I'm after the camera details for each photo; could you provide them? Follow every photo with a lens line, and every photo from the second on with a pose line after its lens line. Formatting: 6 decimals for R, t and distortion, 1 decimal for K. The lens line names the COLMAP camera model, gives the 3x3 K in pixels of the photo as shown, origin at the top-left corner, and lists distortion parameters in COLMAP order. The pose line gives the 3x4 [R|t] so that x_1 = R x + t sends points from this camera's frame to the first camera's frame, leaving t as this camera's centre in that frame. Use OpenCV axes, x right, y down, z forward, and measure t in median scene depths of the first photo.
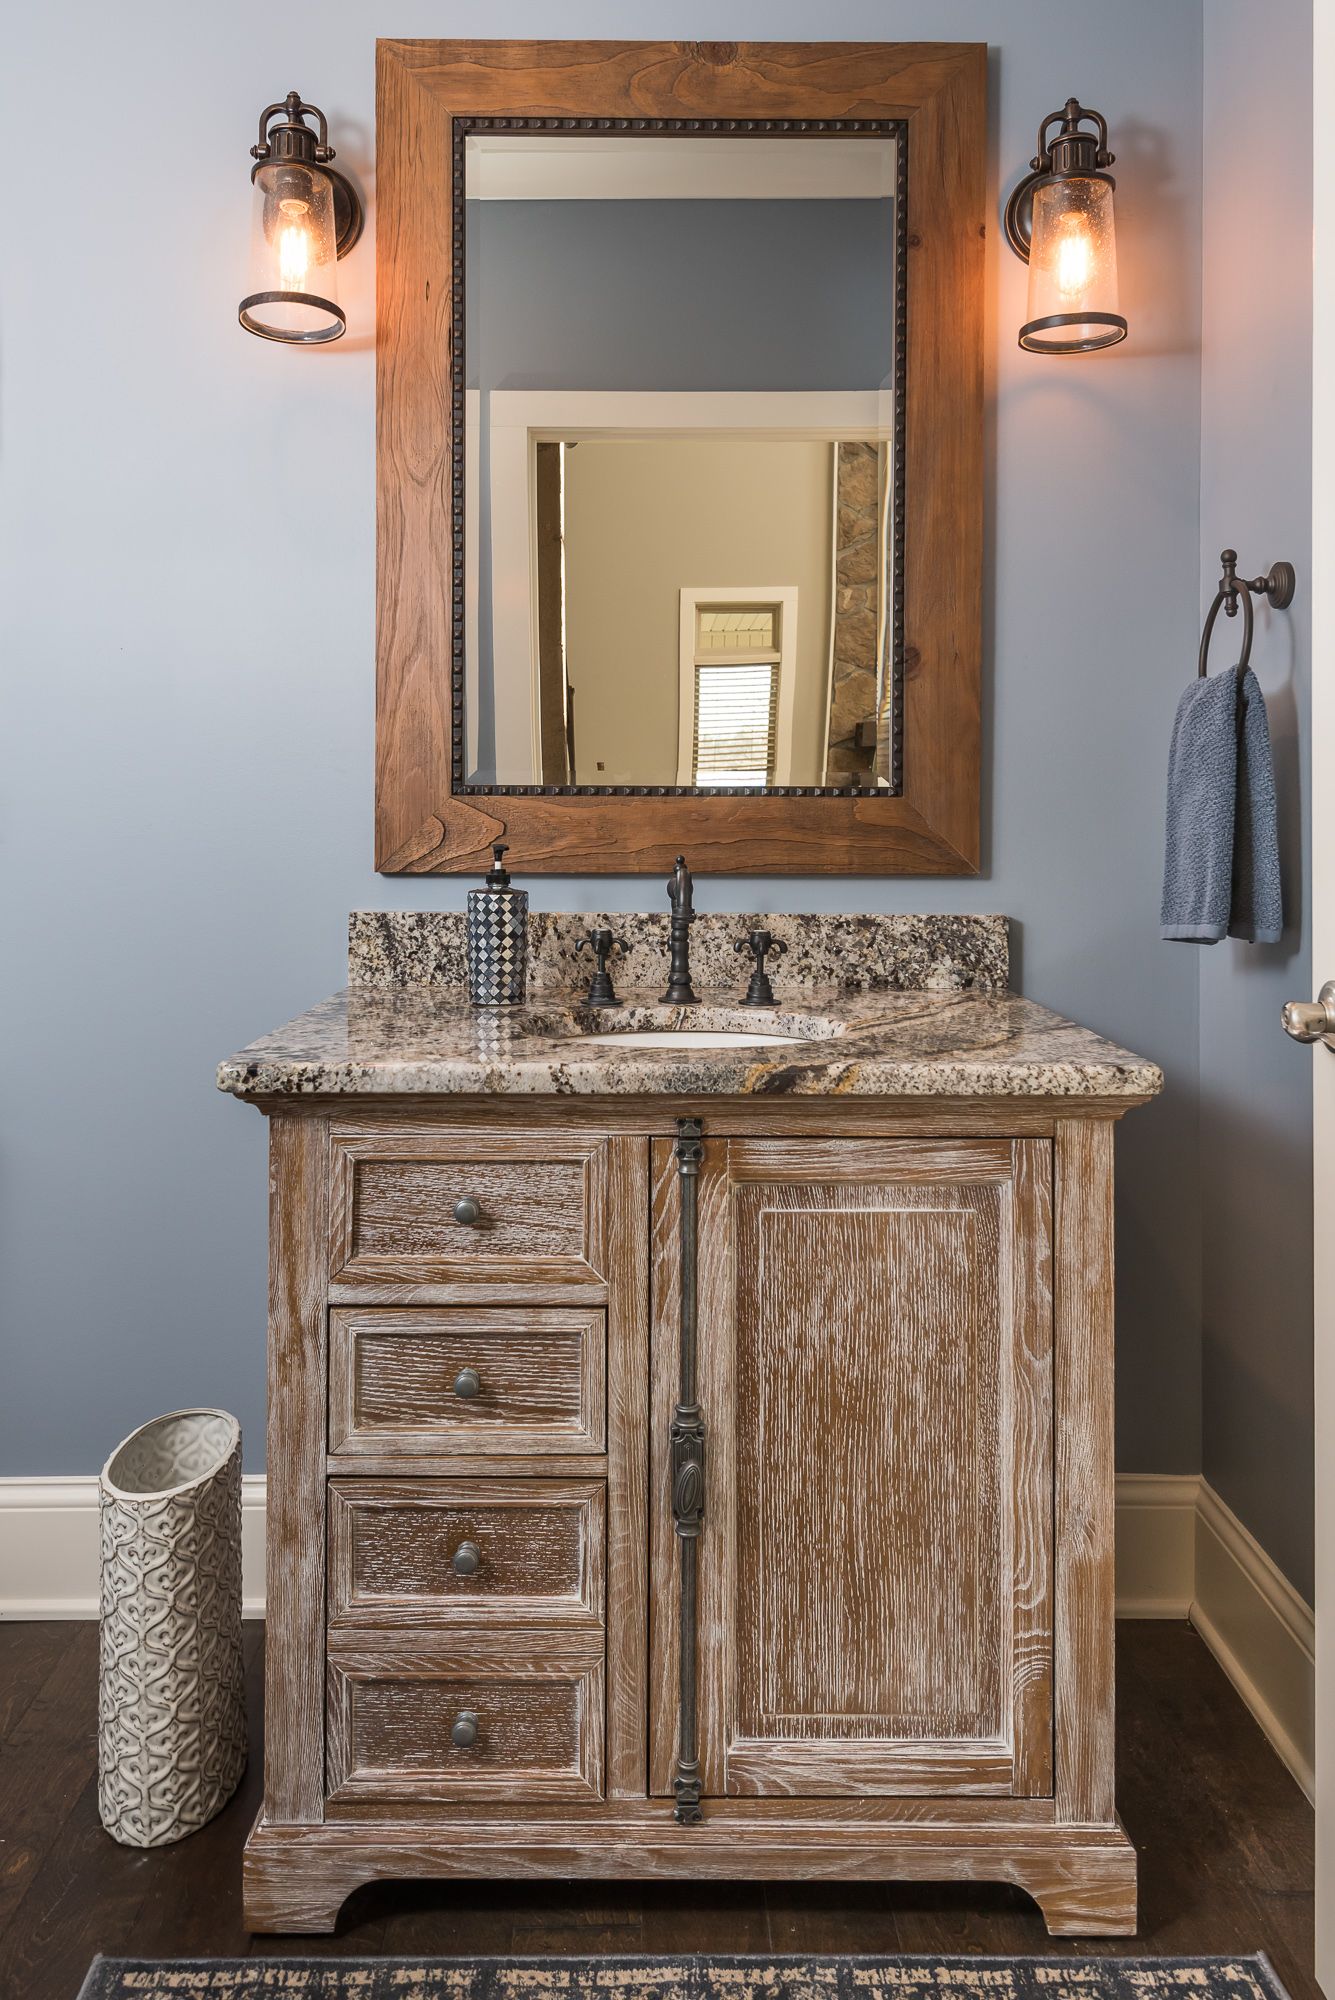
lens RADIAL K [[1418.1, 0, 664.8], [0, 1418.1, 813.8], [0, 0, 1]] dist [0.038921, -0.043908]
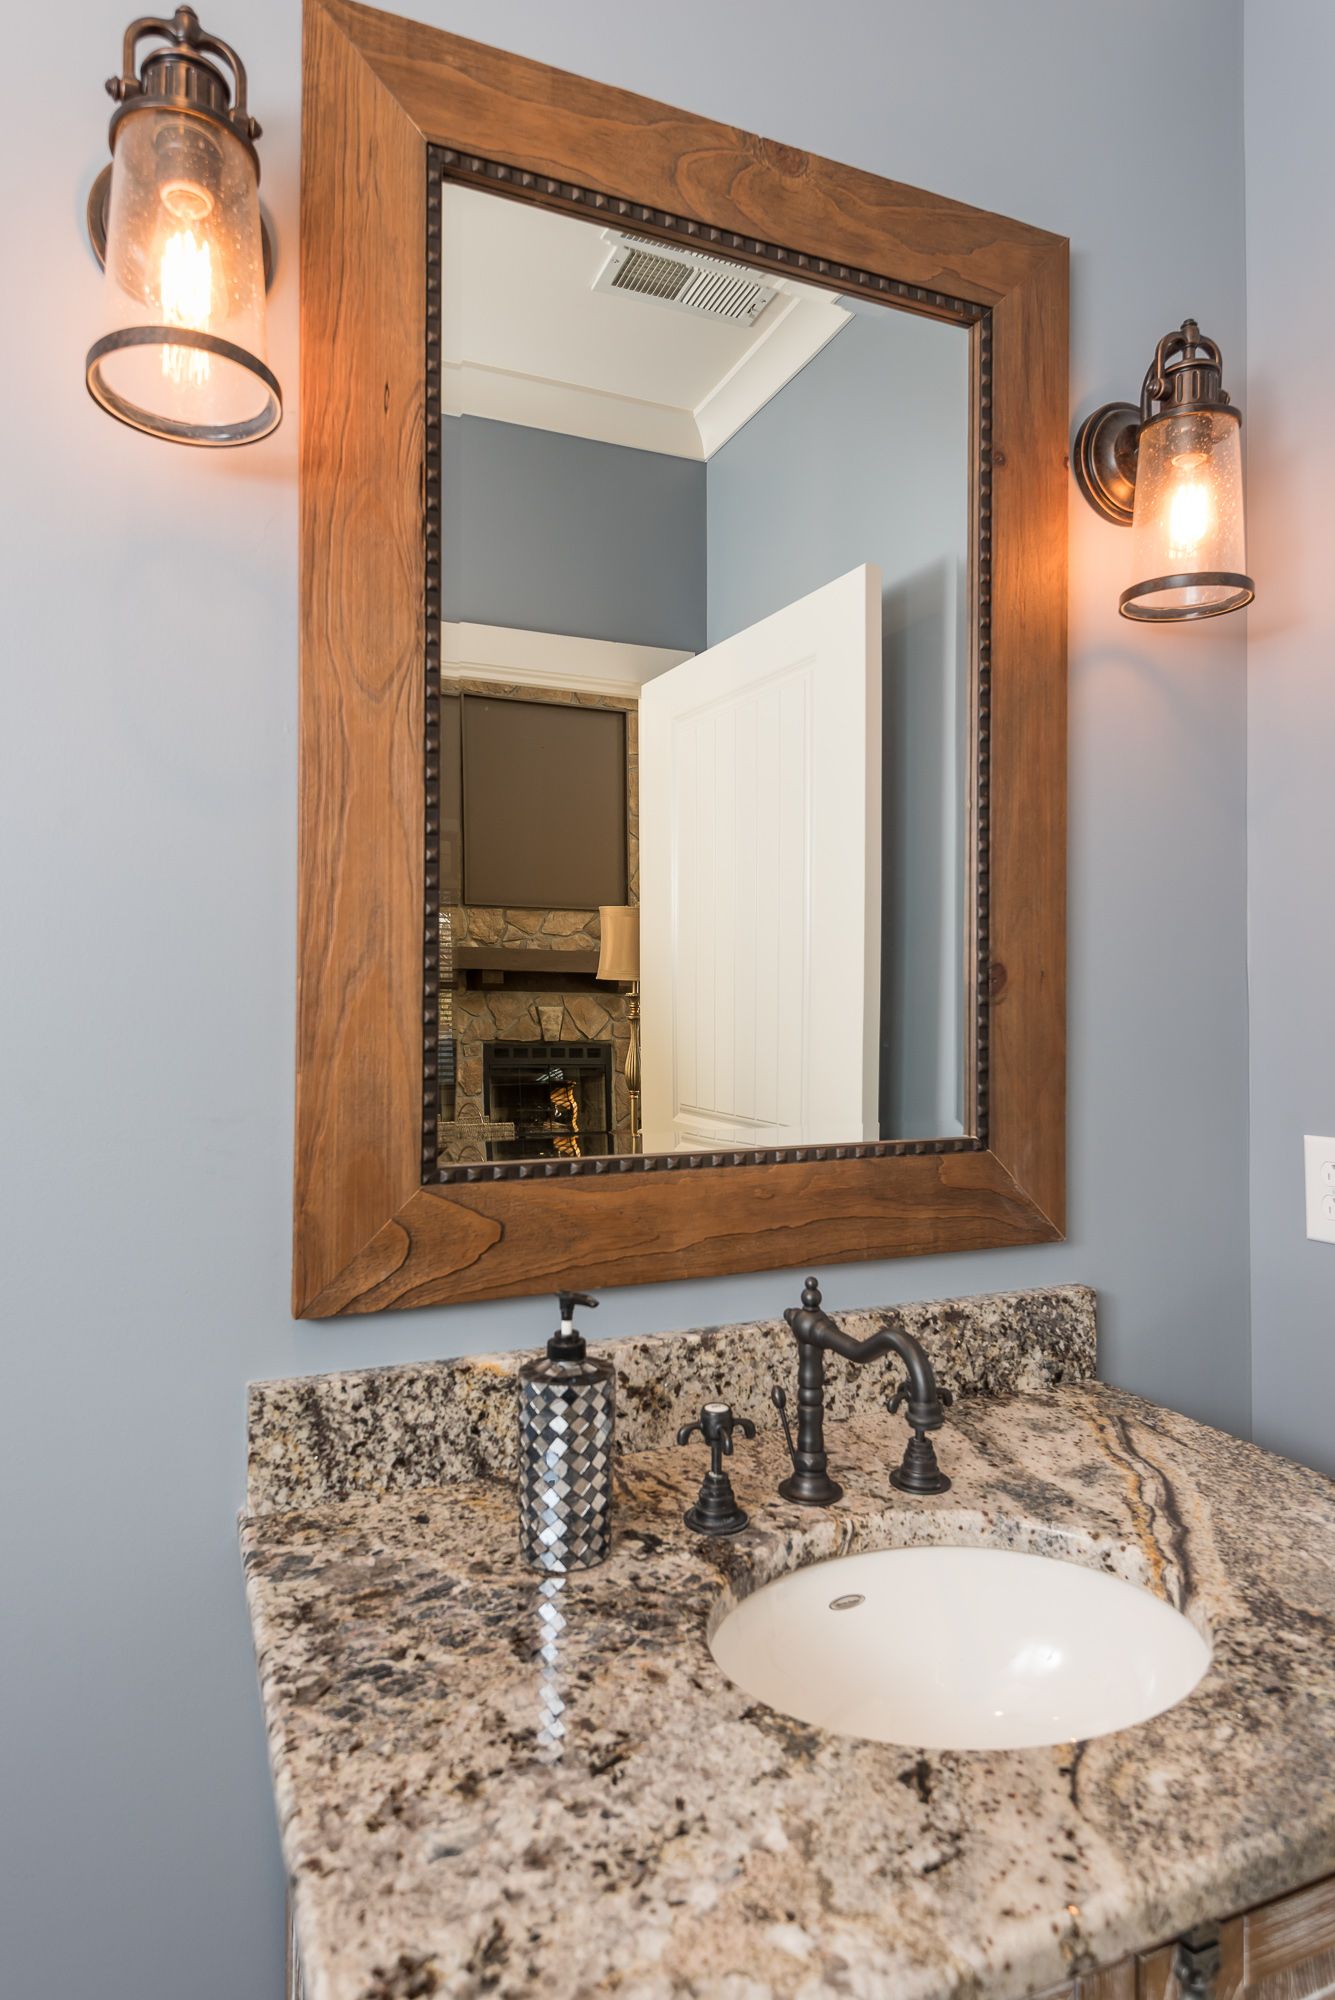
lens RADIAL K [[1163.2, 0, 676.3], [0, 1163.2, 979.8], [0, 0, 1]] dist [0.036051, -0.023636]
pose [[0.921344, 0.005728, 0.388705, -0.249902], [0.001120, 0.999848, -0.017387, -0.097055], [-0.388746, 0.016455, 0.921198, 0.468582]]
